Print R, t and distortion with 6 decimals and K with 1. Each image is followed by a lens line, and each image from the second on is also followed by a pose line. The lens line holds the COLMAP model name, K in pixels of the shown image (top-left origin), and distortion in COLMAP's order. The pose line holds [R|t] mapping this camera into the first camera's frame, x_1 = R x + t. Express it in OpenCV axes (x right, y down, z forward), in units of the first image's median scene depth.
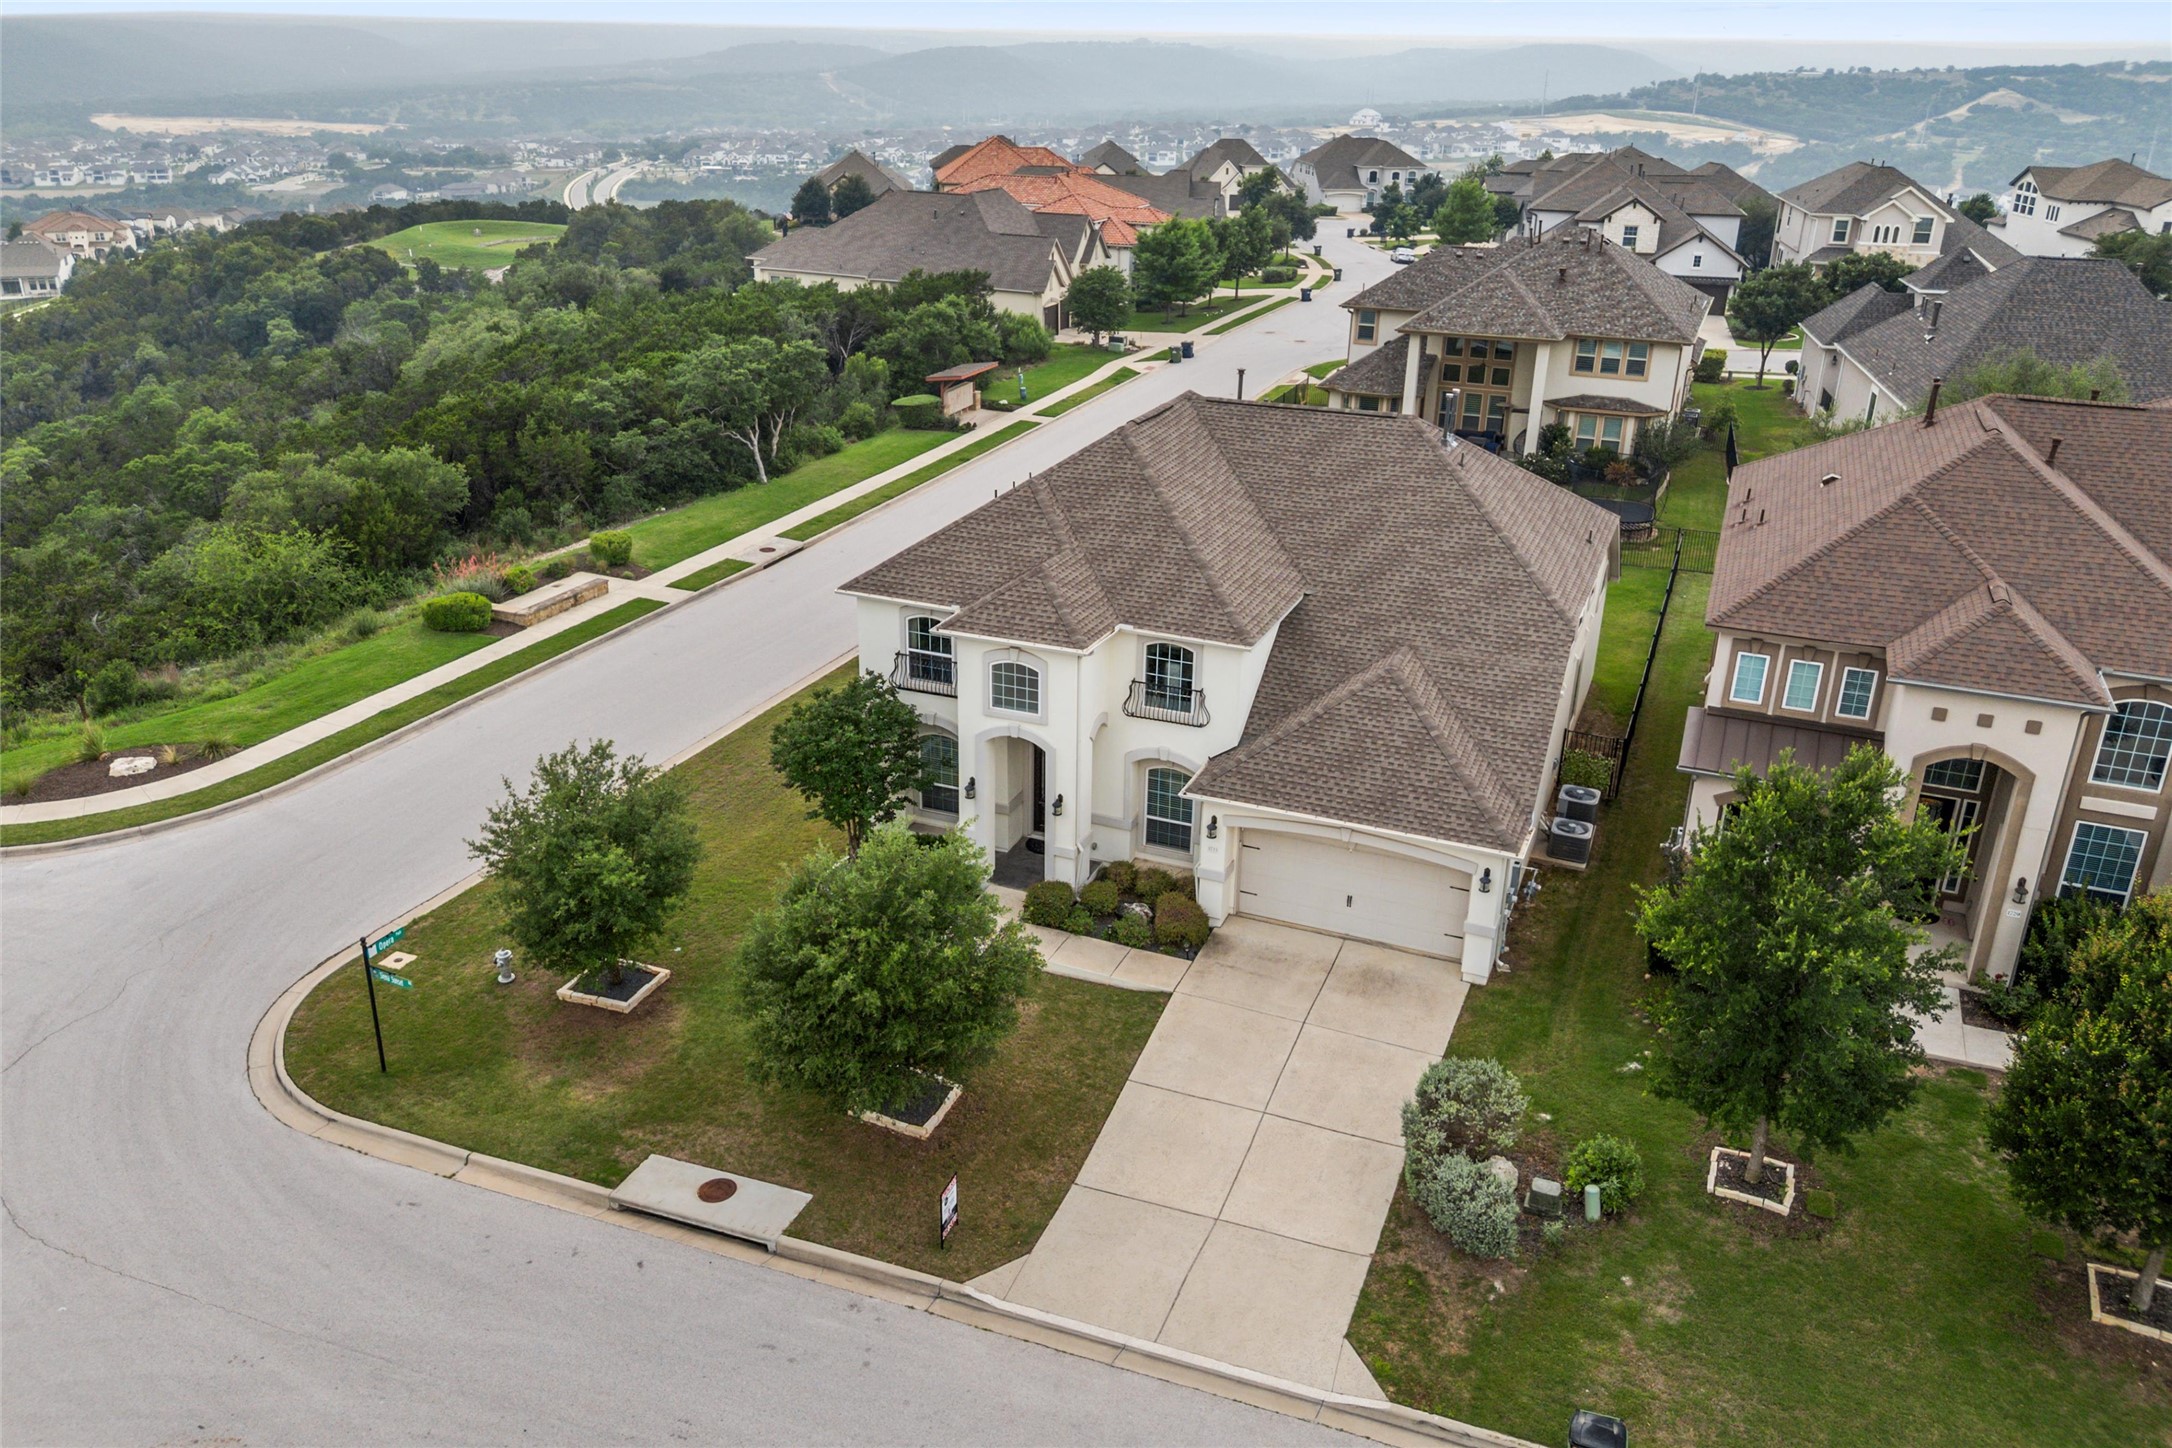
lens RADIAL K [[1598.0, 0, 1080.3], [0, 1598.0, 684.4], [0, 0, 1]] dist [0.070346, -0.095847]
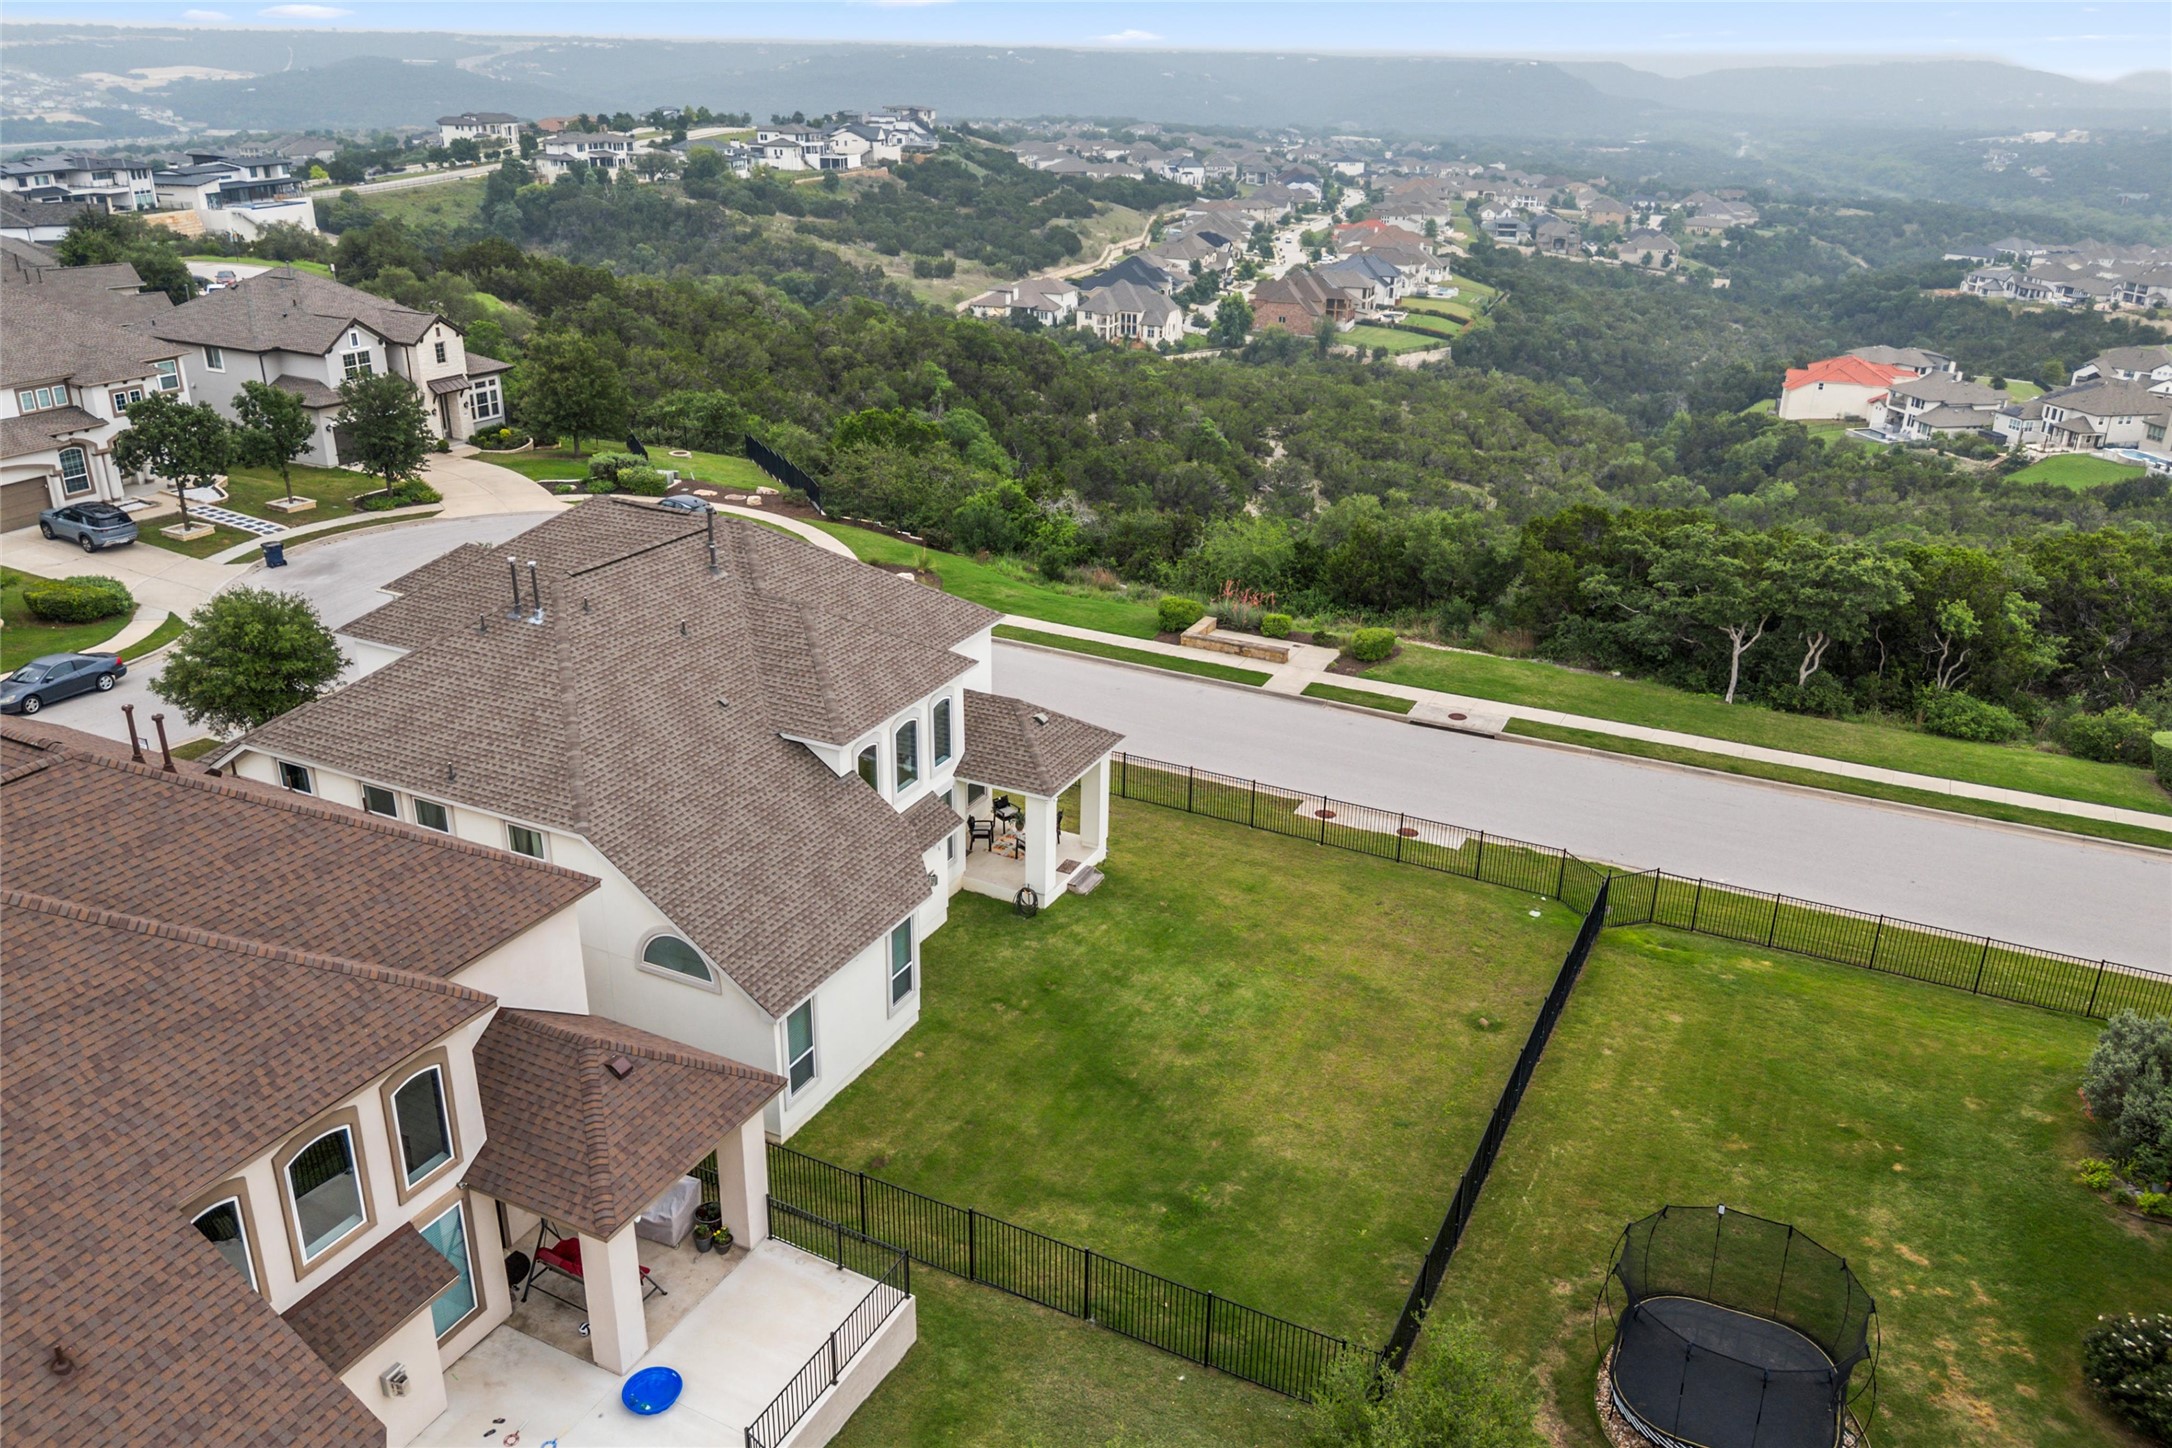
lens RADIAL K [[1598.0, 0, 1080.3], [0, 1598.0, 684.4], [0, 0, 1]] dist [0.070346, -0.095847]
pose [[-0.075247, 0.341480, -0.936872, 0.869237], [-0.375966, 0.860482, 0.343833, -0.439211], [0.923573, 0.378104, 0.063636, 1.003568]]
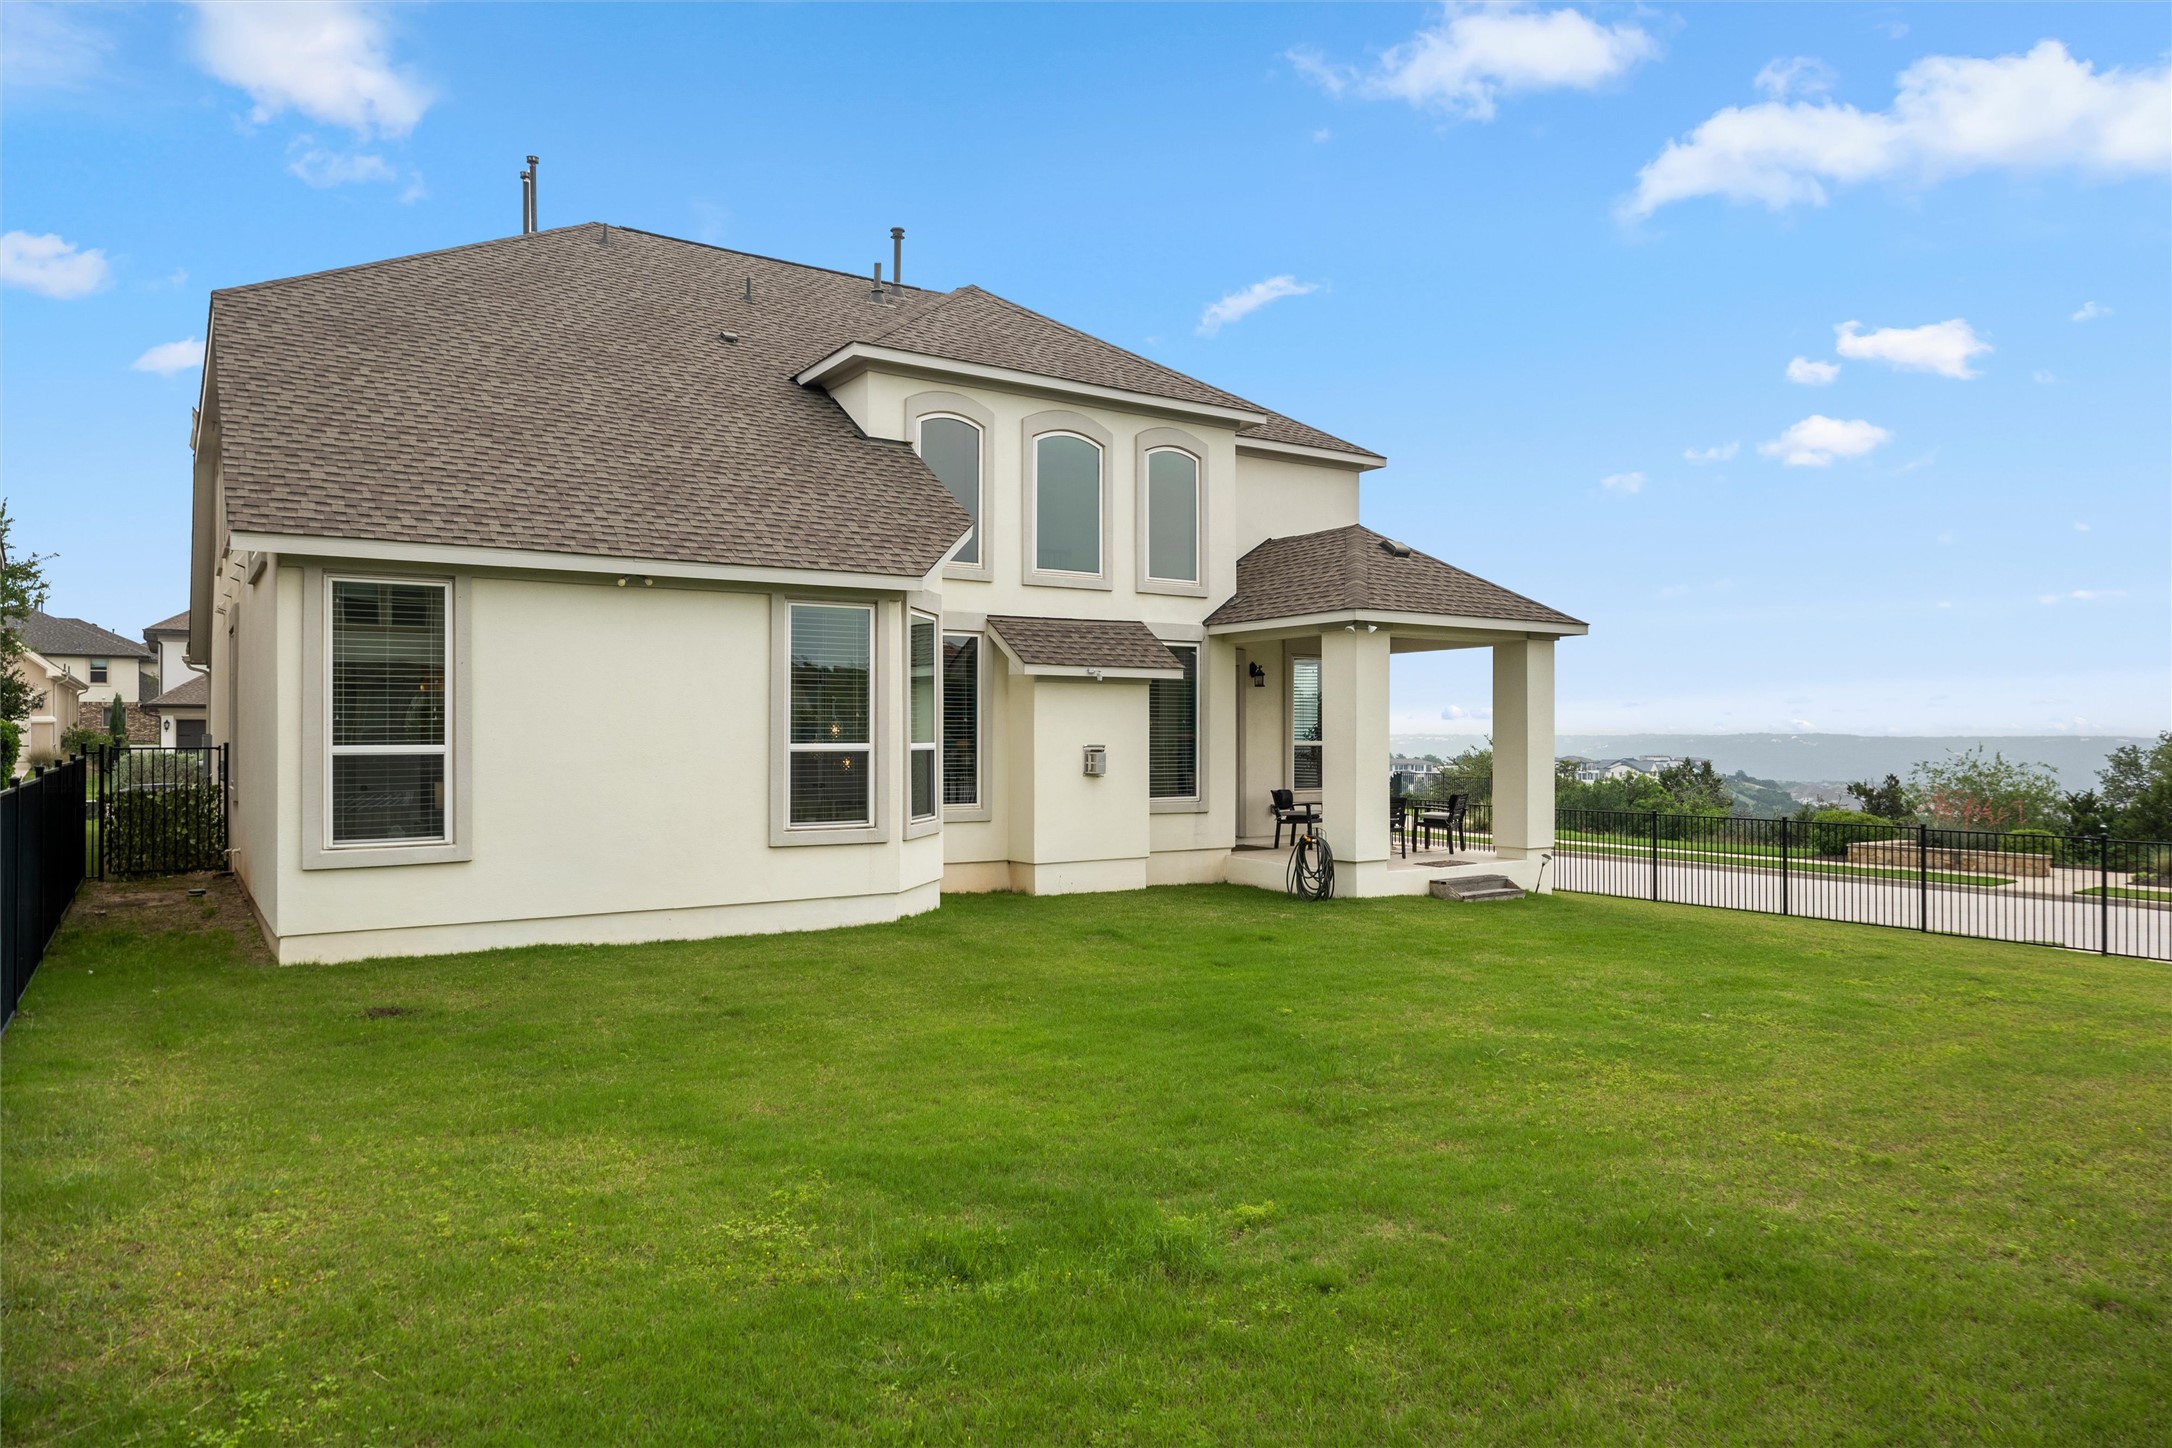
lens RADIAL K [[1373.1, 0, 1086.0], [0, 1373.1, 724.0], [0, 0, 1]] dist [-0.003548, -0.000892]
pose [[-0.562936, -0.028645, -0.826004, 0.426347], [-0.311814, 0.932908, 0.180154, -0.112545], [0.765425, 0.358974, -0.534099, 1.202818]]
